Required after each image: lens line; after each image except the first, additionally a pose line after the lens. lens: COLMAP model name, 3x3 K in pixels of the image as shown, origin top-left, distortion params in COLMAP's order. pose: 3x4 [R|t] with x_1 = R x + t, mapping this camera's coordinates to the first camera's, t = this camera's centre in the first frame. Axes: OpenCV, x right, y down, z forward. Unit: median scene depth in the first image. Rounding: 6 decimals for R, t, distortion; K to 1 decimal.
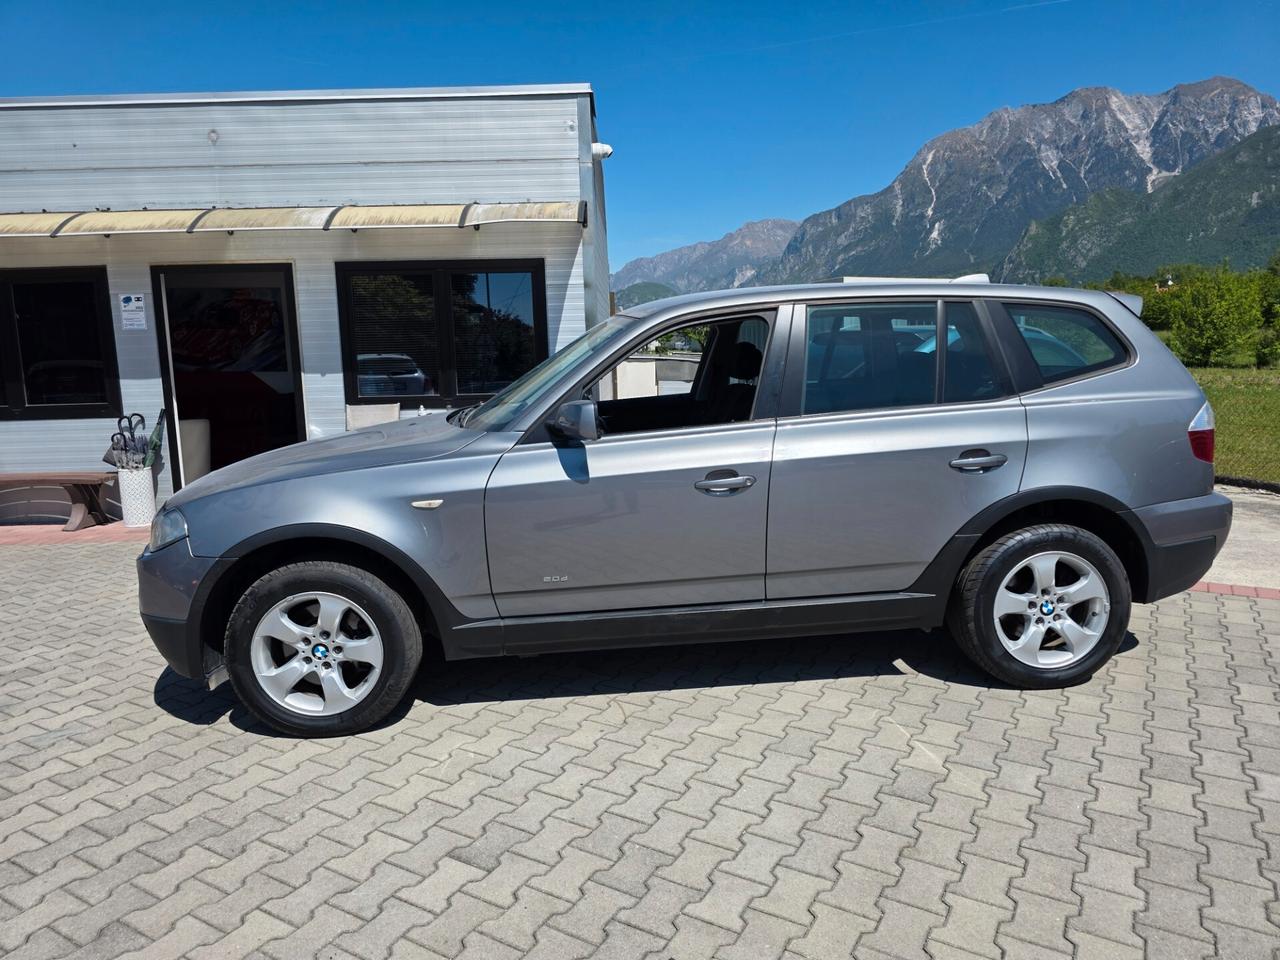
lens RADIAL K [[863.5, 0, 633.3], [0, 863.5, 476.8], [0, 0, 1]] dist [0.017845, -0.006834]
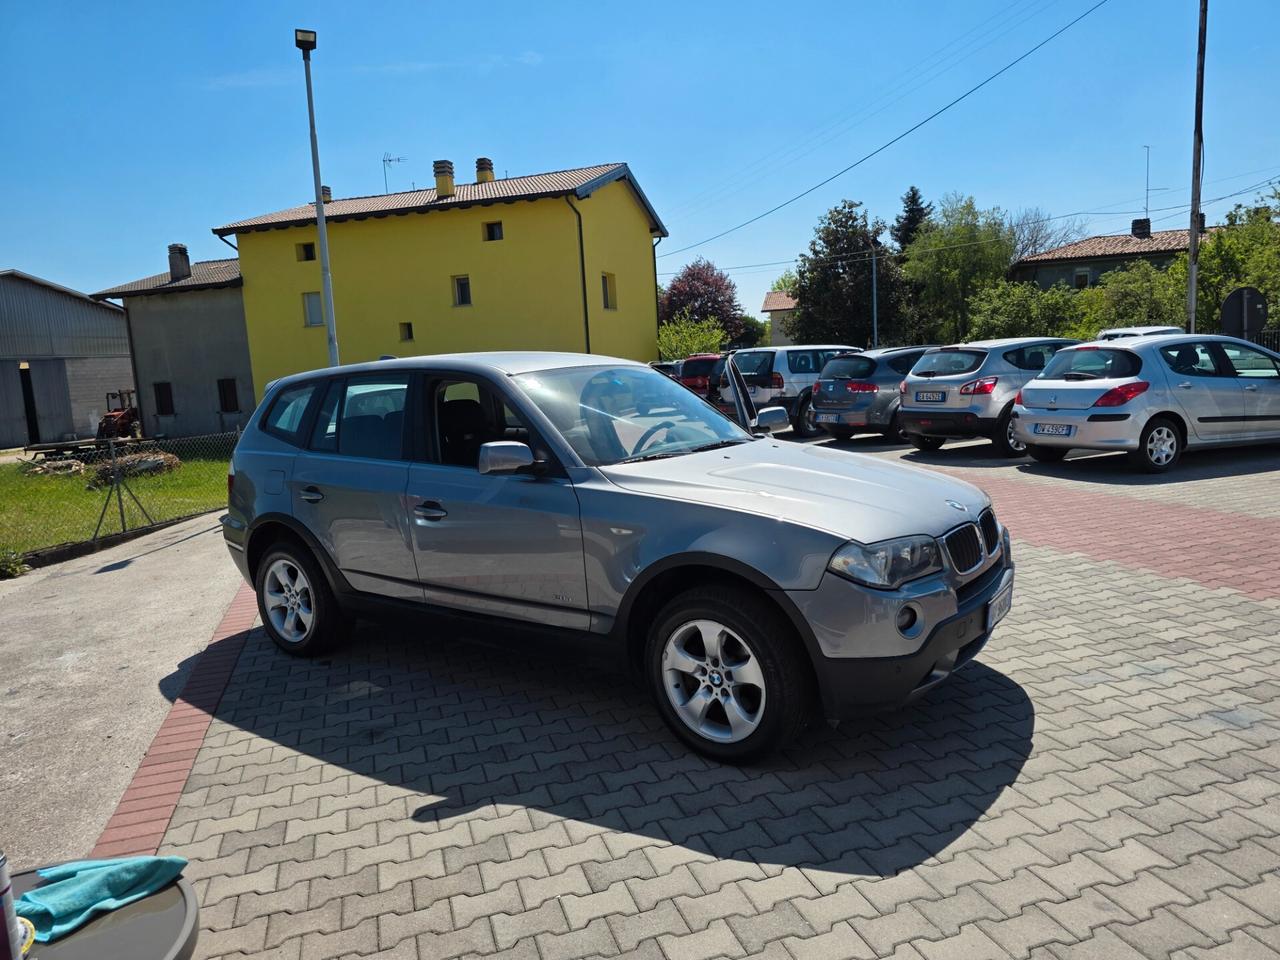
lens RADIAL K [[859.5, 0, 650.4], [0, 859.5, 454.4], [0, 0, 1]] dist [0.030651, -0.002786]
pose [[-0.756461, -0.000682, 0.654038, -1.078171], [0.178749, 0.961713, 0.207743, -0.394815], [-0.629138, 0.274058, -0.727377, 2.379675]]
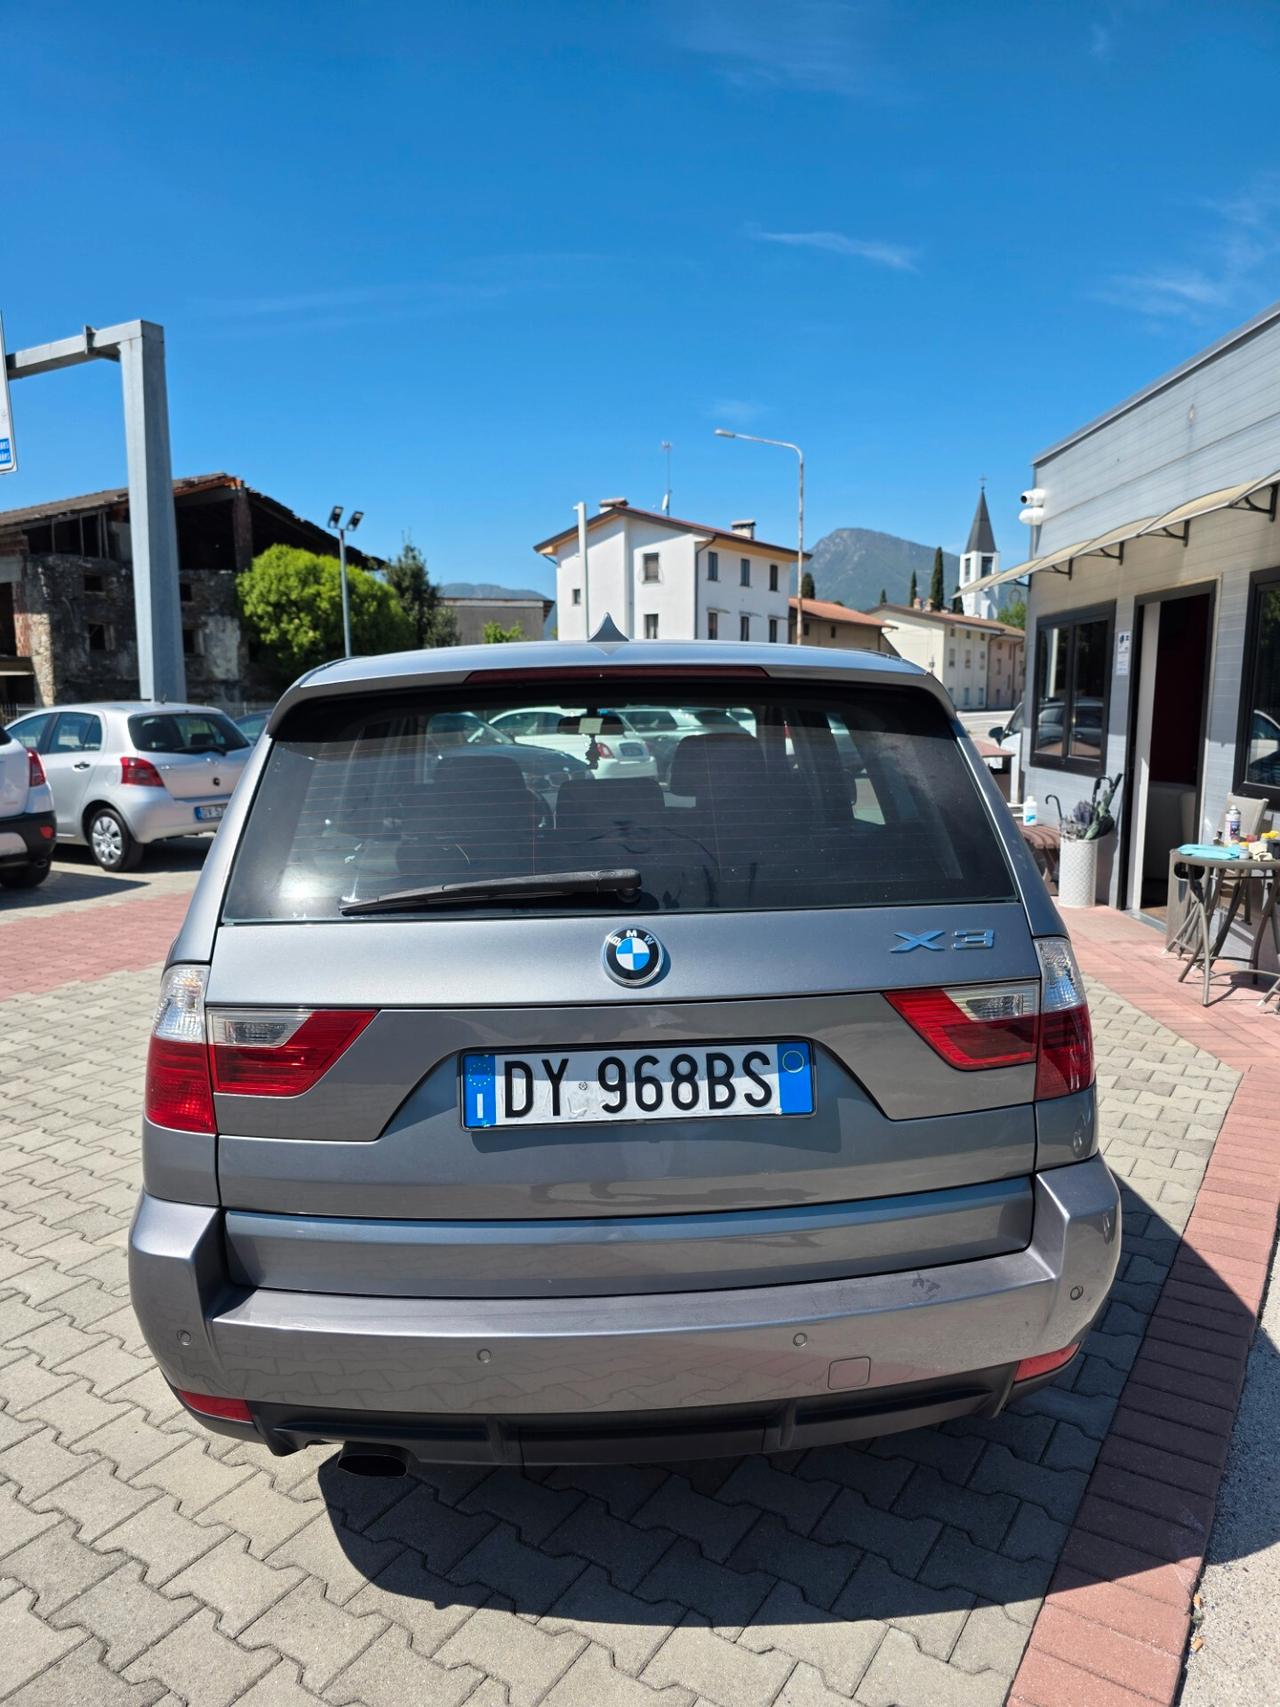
lens RADIAL K [[1151.5, 0, 643.2], [0, 1151.5, 875.5], [0, 0, 1]] dist [0.017845, -0.006834]
pose [[-0.036983, 0.174661, -0.983934, 1.357691], [-0.148595, 0.972700, 0.178252, -0.282241], [0.988206, 0.152800, -0.010020, 1.394376]]
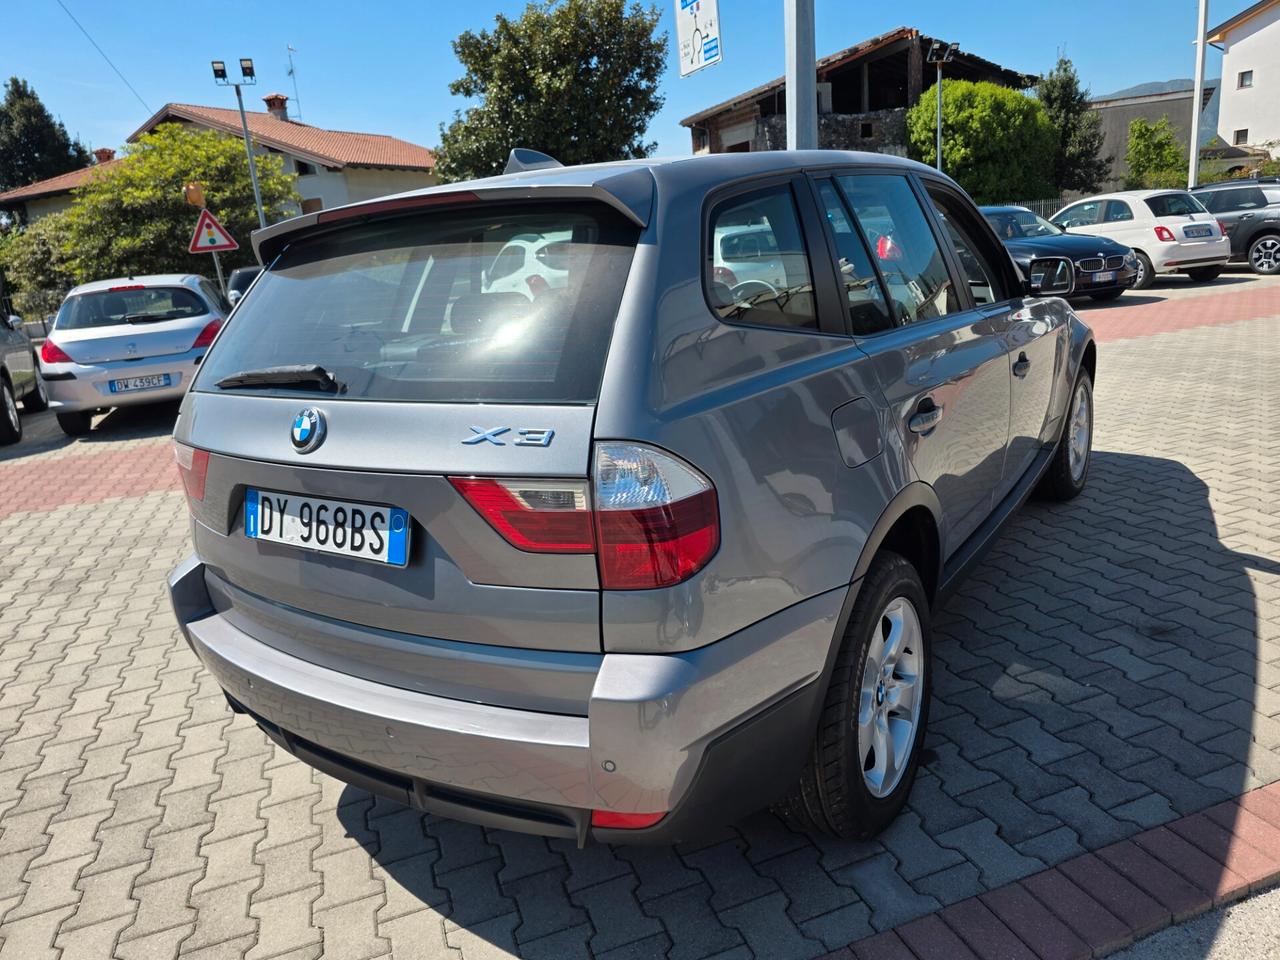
lens RADIAL K [[863.5, 0, 633.3], [0, 863.5, 476.8], [0, 0, 1]] dist [0.017845, -0.006834]
pose [[-0.633808, 0.279684, -0.721155, 1.095118], [-0.021346, 0.925659, 0.377757, -0.334059], [0.773196, 0.254819, -0.580720, 1.892335]]
